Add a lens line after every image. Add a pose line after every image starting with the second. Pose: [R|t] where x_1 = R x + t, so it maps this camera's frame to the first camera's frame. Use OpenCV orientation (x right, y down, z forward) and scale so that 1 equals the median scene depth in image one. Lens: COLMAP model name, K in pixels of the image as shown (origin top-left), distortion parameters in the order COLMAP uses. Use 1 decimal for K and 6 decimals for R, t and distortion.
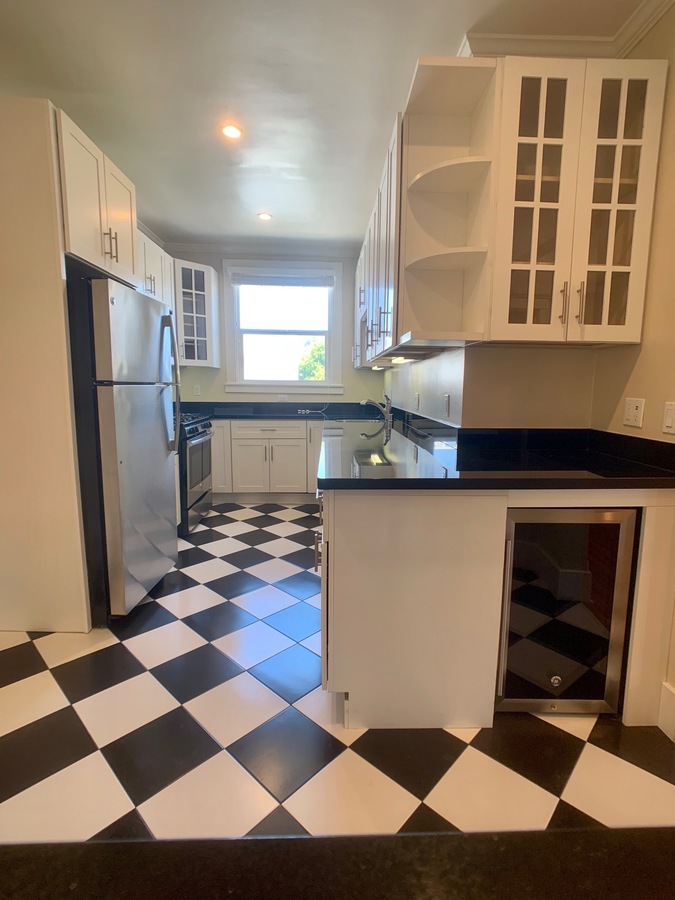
lens RADIAL K [[442.3, 0, 339.4], [0, 442.3, 447.0], [0, 0, 1]] dist [-0.030841, 0.017363]
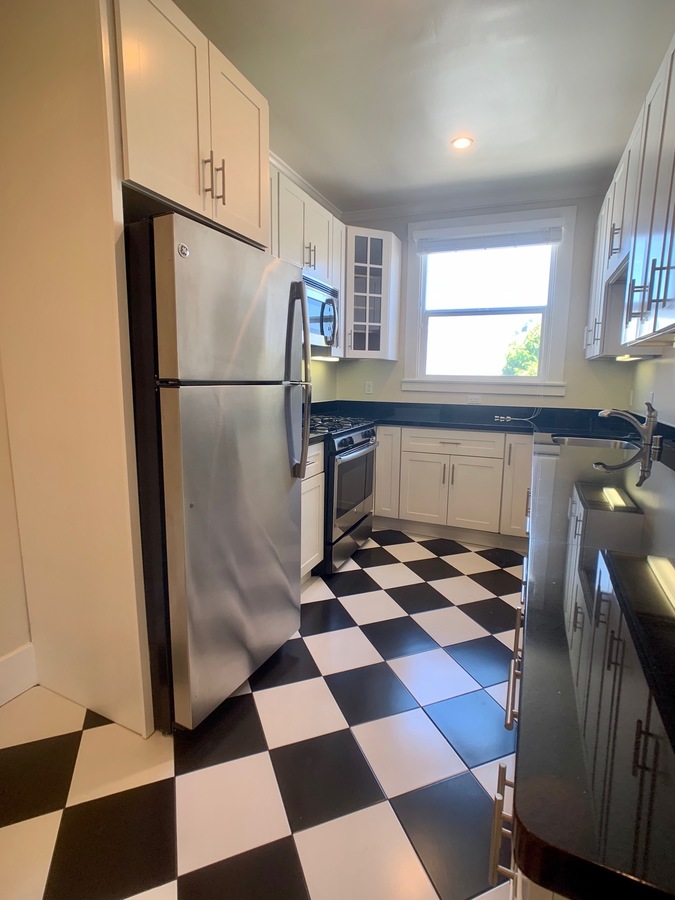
lens RADIAL K [[445.2, 0, 341.2], [0, 445.2, 444.8], [0, 0, 1]] dist [-0.002149, -0.000984]
pose [[0.906128, 0.067921, -0.417516, -0.014005], [-0.064710, 0.997665, 0.021860, -0.041422], [0.418025, 0.007209, 0.908407, 0.248671]]
